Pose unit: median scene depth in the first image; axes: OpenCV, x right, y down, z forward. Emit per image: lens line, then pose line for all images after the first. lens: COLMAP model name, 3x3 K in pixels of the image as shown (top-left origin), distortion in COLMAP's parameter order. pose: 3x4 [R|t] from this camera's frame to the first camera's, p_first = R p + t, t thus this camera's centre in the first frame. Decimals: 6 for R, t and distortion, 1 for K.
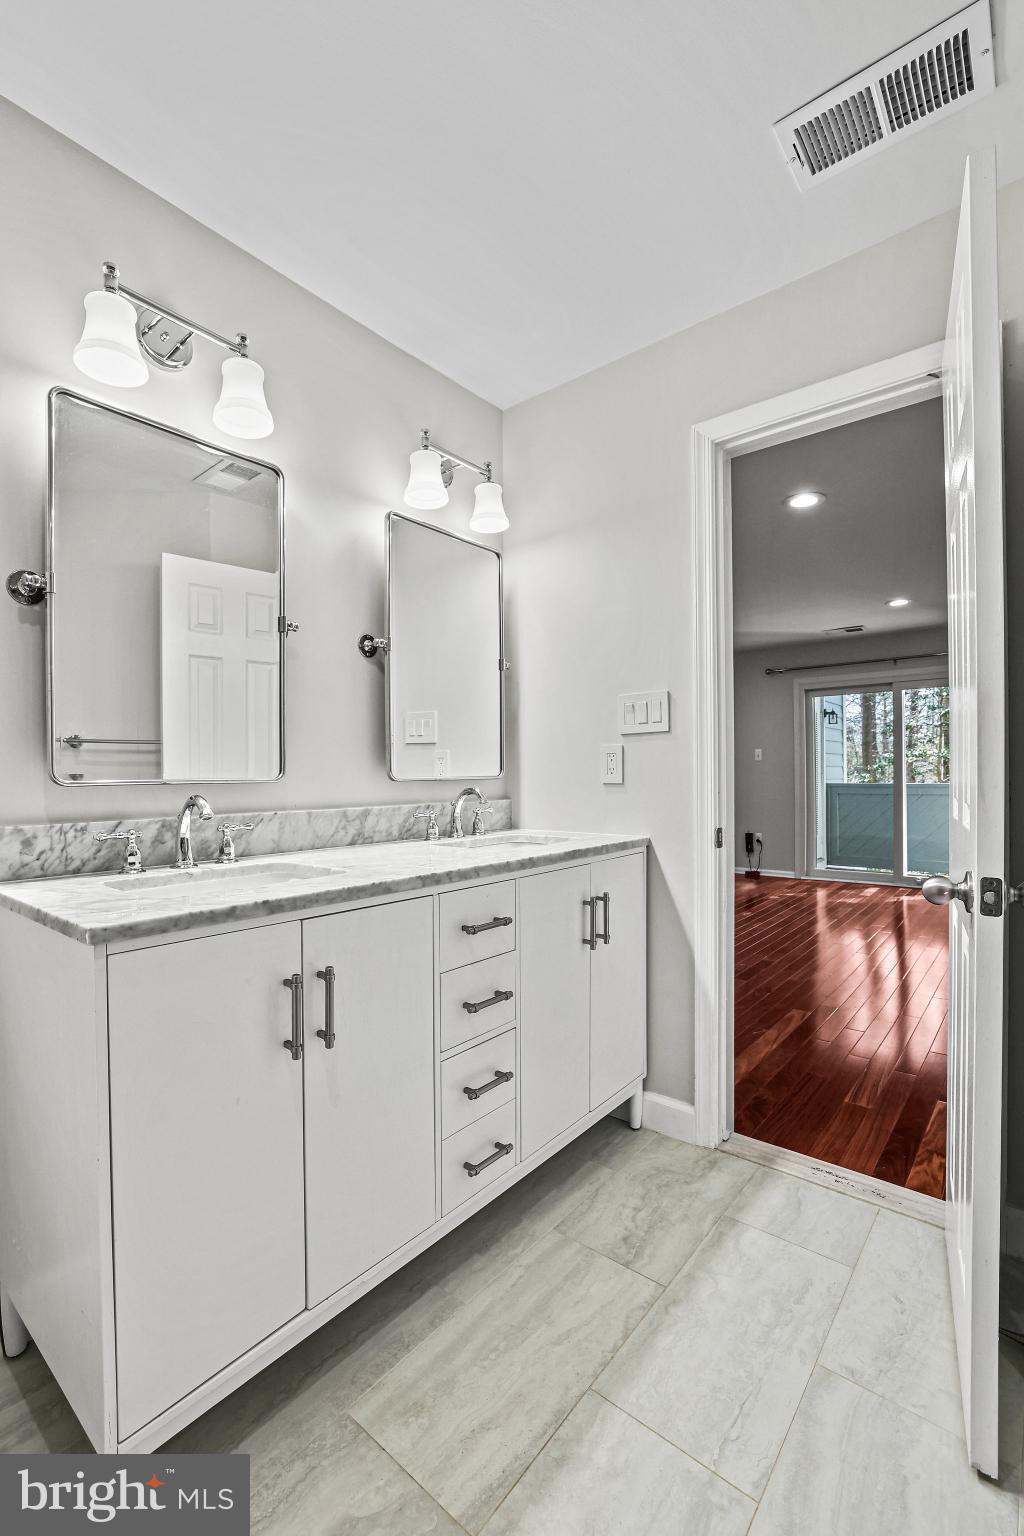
lens RADIAL K [[644.2, 0, 512.0], [0, 644.2, 768.0], [0, 0, 1]] dist [-0.031664, 0.000066]
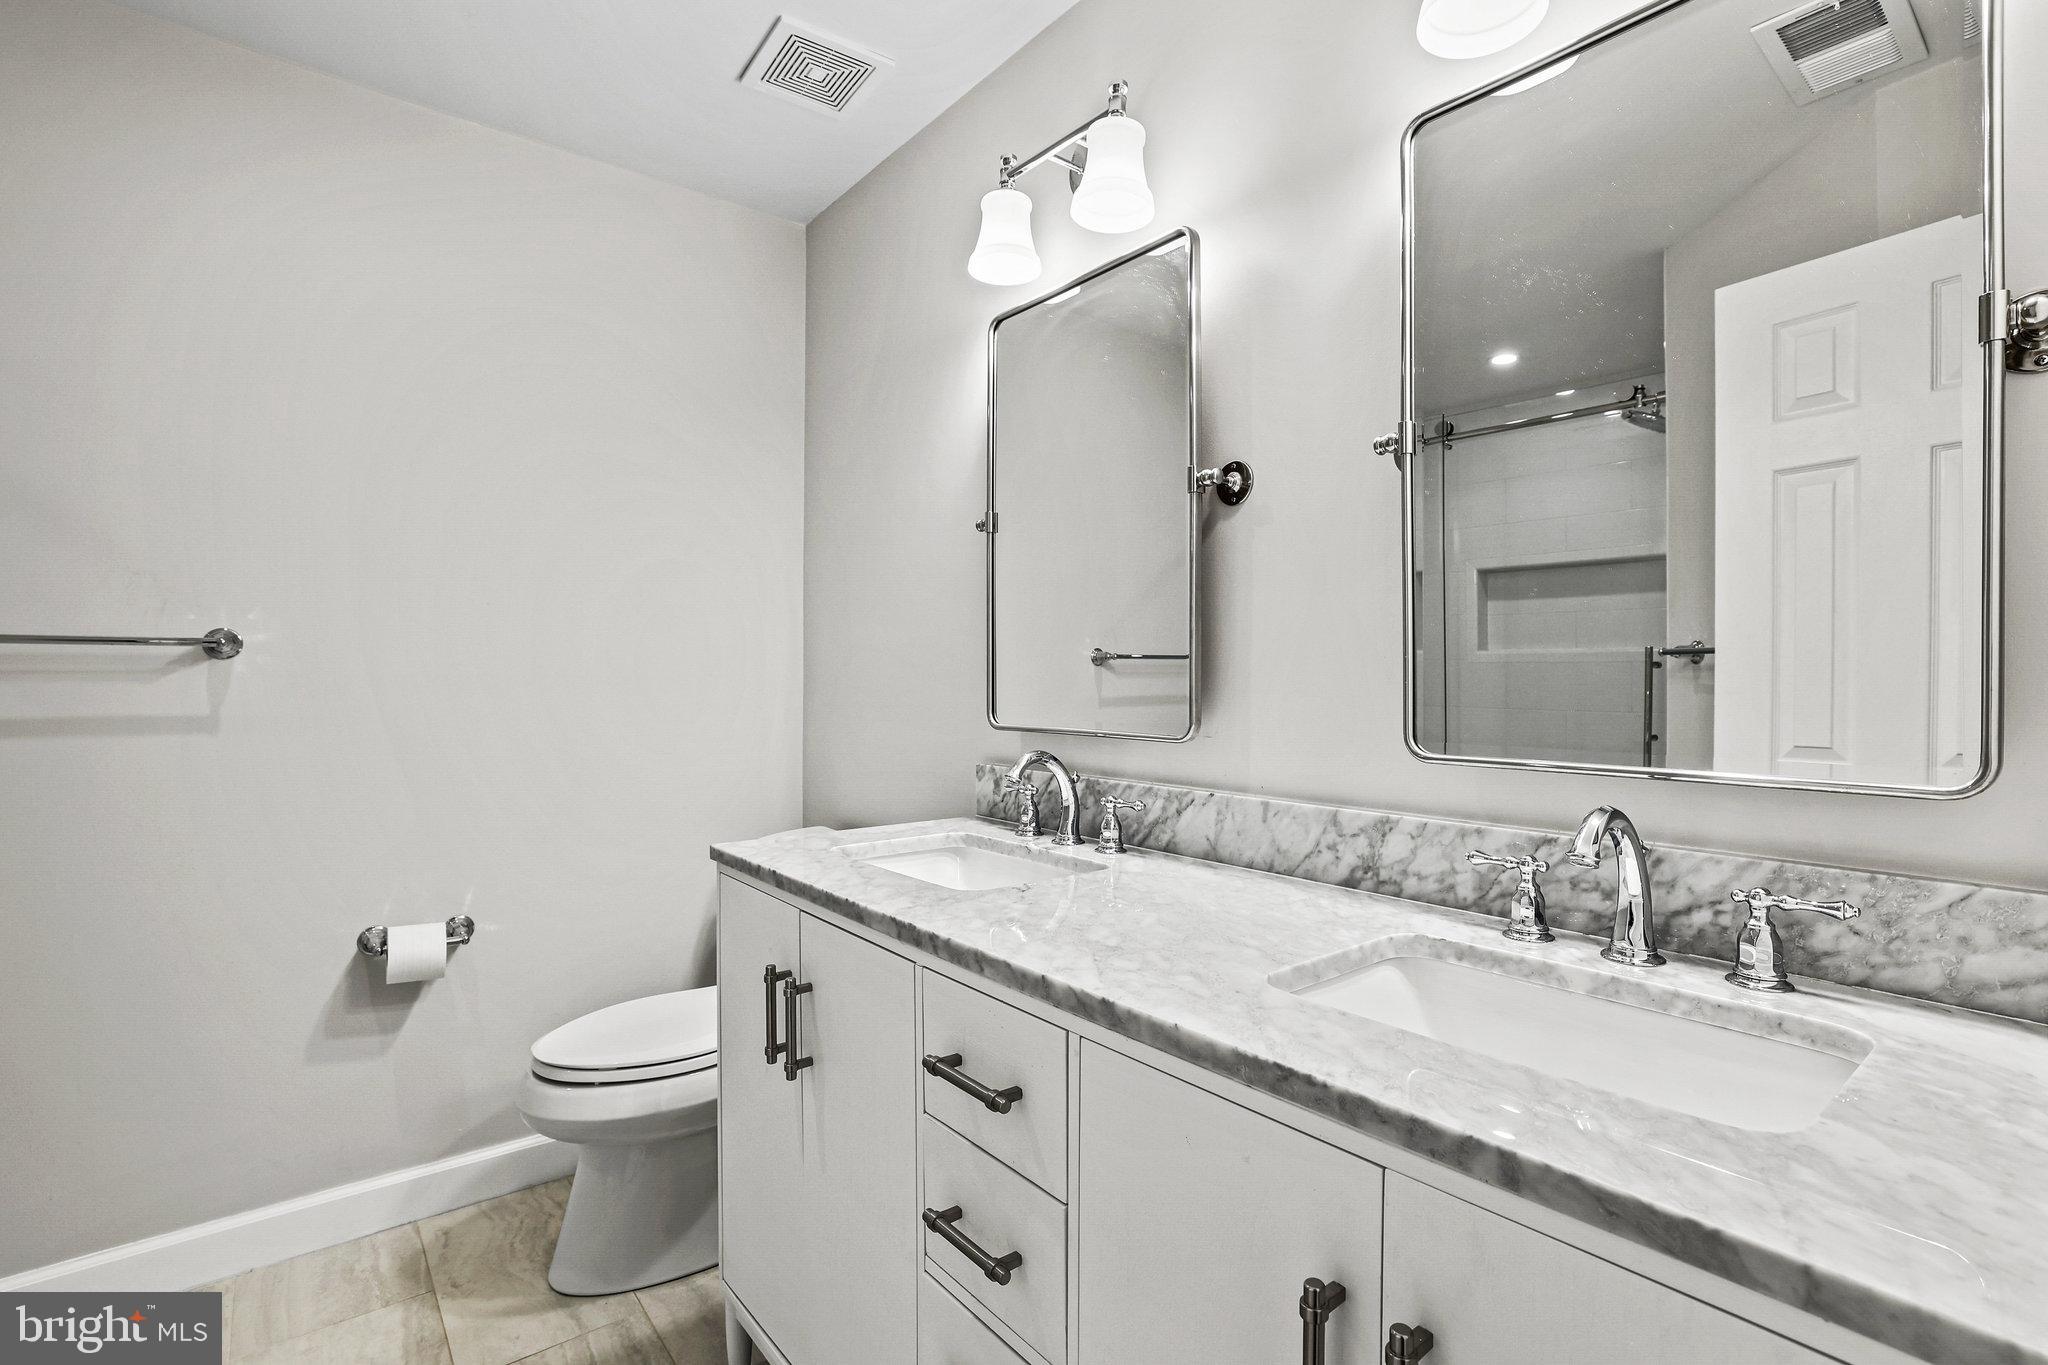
lens RADIAL K [[947.8, 0, 1028.8], [0, 947.8, 676.6], [0, 0, 1]] dist [-0.046869, 0.019503]
pose [[-0.185899, 0.005492, -0.982553, 0.506789], [0.003510, 0.999982, 0.004926, -0.041813], [0.982563, -0.002533, -0.185915, 0.956163]]
